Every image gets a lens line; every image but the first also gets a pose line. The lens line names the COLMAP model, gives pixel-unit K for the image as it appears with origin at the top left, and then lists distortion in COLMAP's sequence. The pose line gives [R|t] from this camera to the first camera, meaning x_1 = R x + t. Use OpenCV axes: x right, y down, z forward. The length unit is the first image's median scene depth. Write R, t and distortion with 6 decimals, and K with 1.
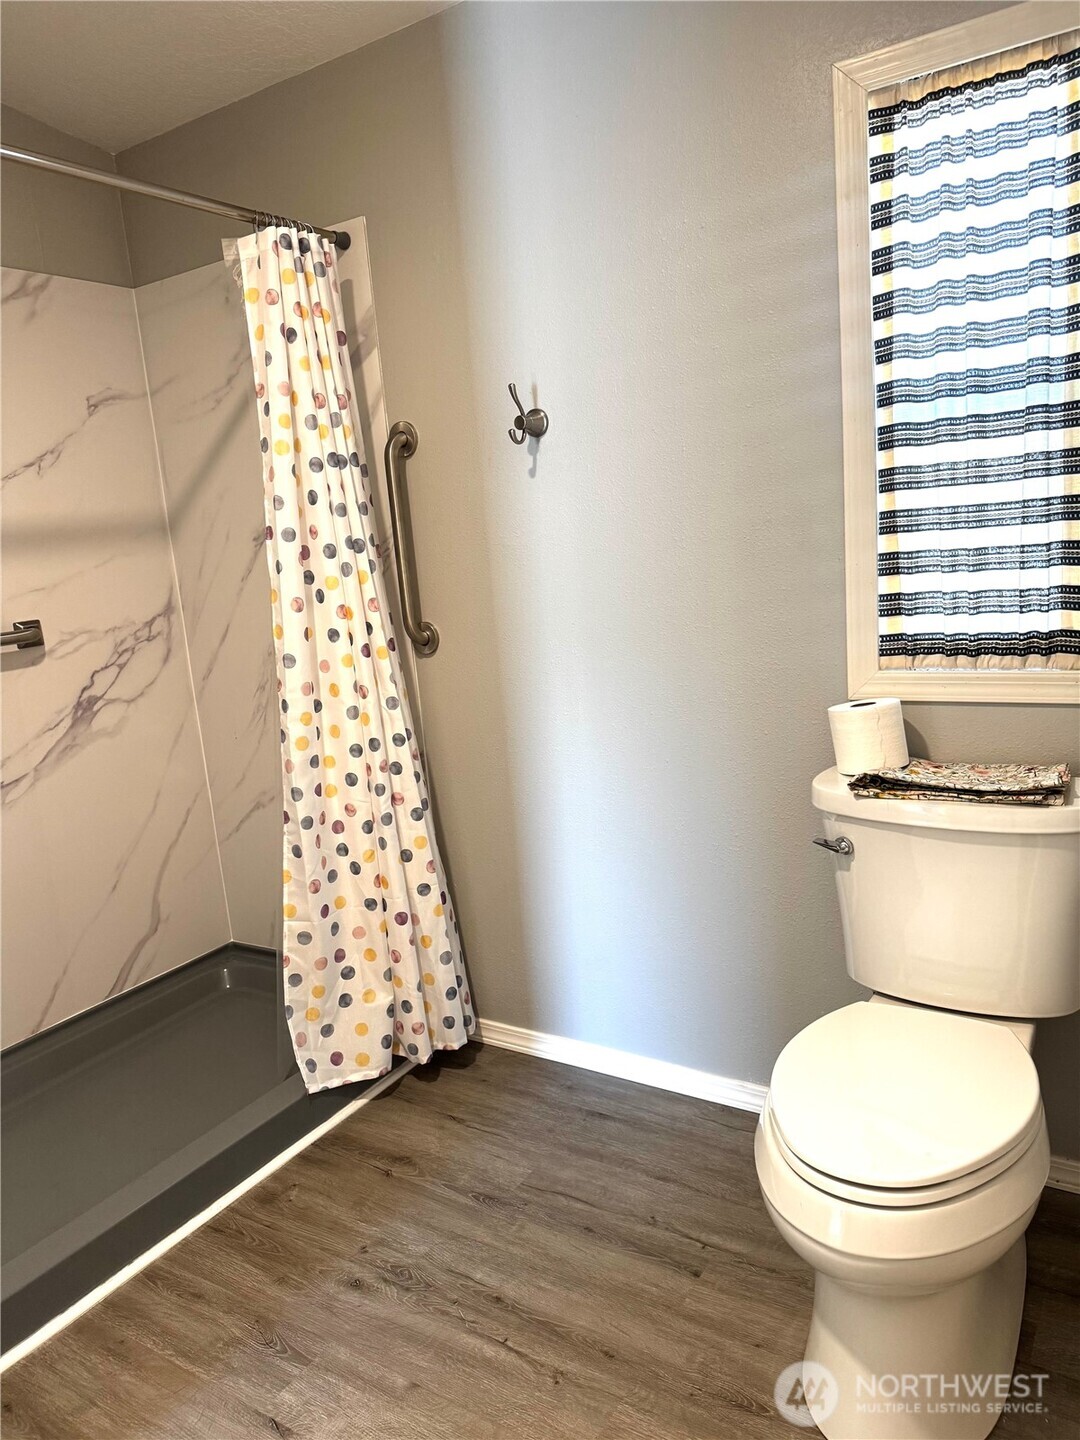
lens RADIAL K [[1027.4, 0, 538.9], [0, 1027.4, 727.5], [0, 0, 1]] dist [0.008360, -0.010397]
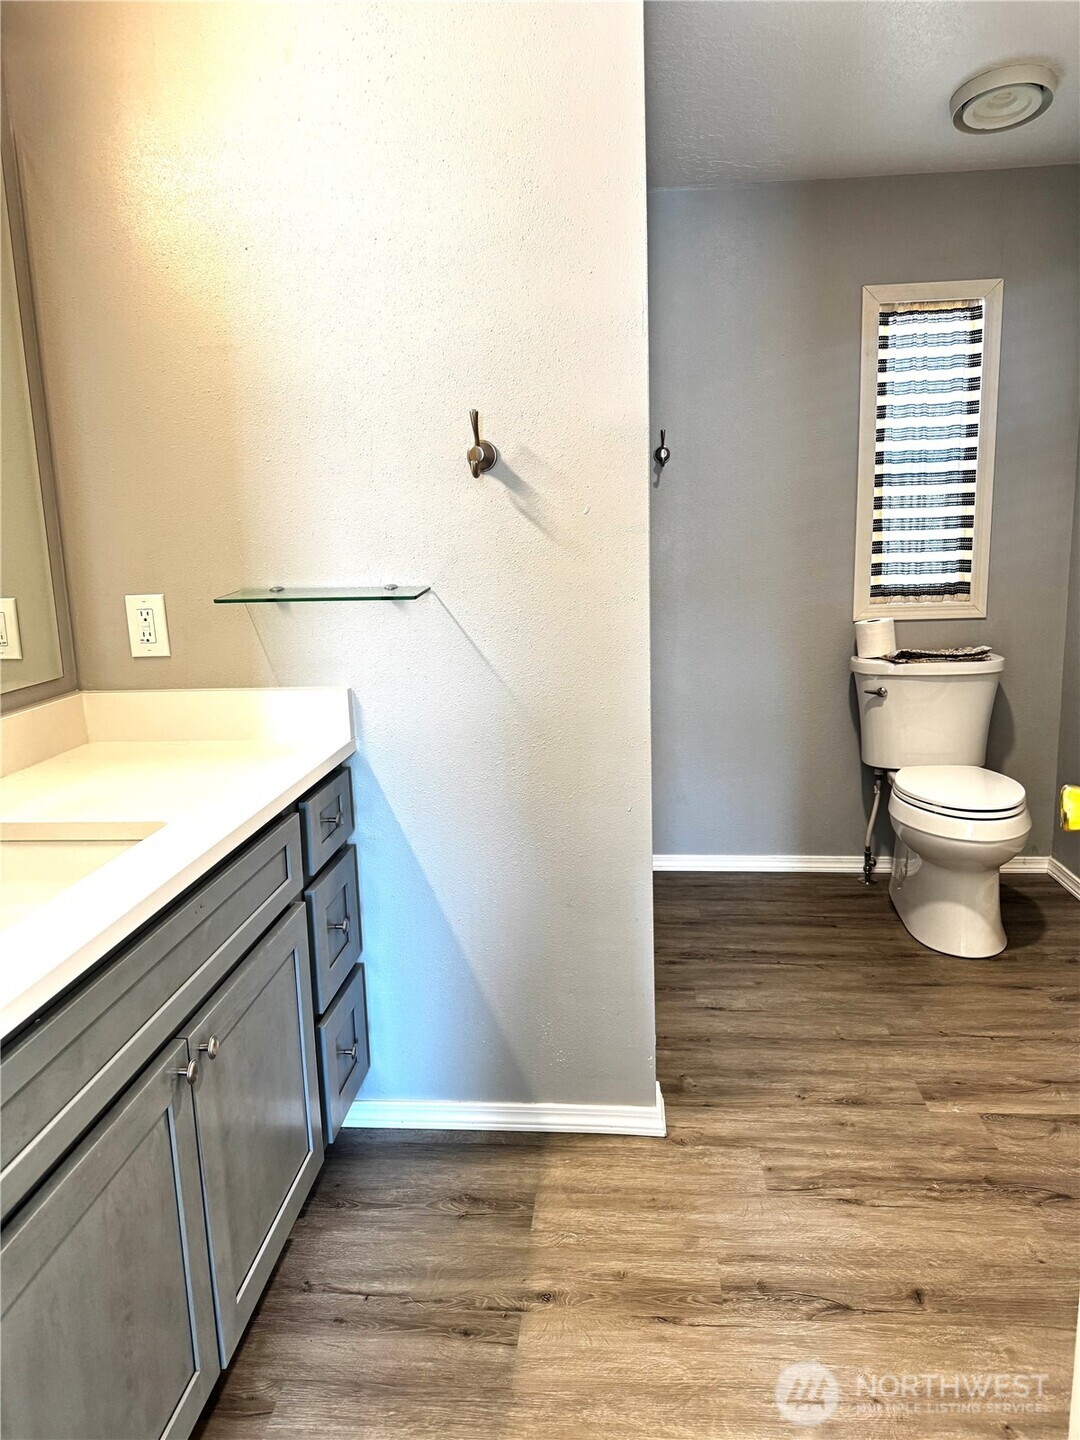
lens RADIAL K [[1011.6, 0, 540.0], [0, 1011.6, 720.0], [0, 0, 1]] dist [0.089663, -0.145253]
pose [[0.883031, -0.031408, 0.468262, -1.146902], [0.044785, 0.998844, -0.017458, 0.170958], [-0.467172, 0.036387, 0.883417, -0.376278]]
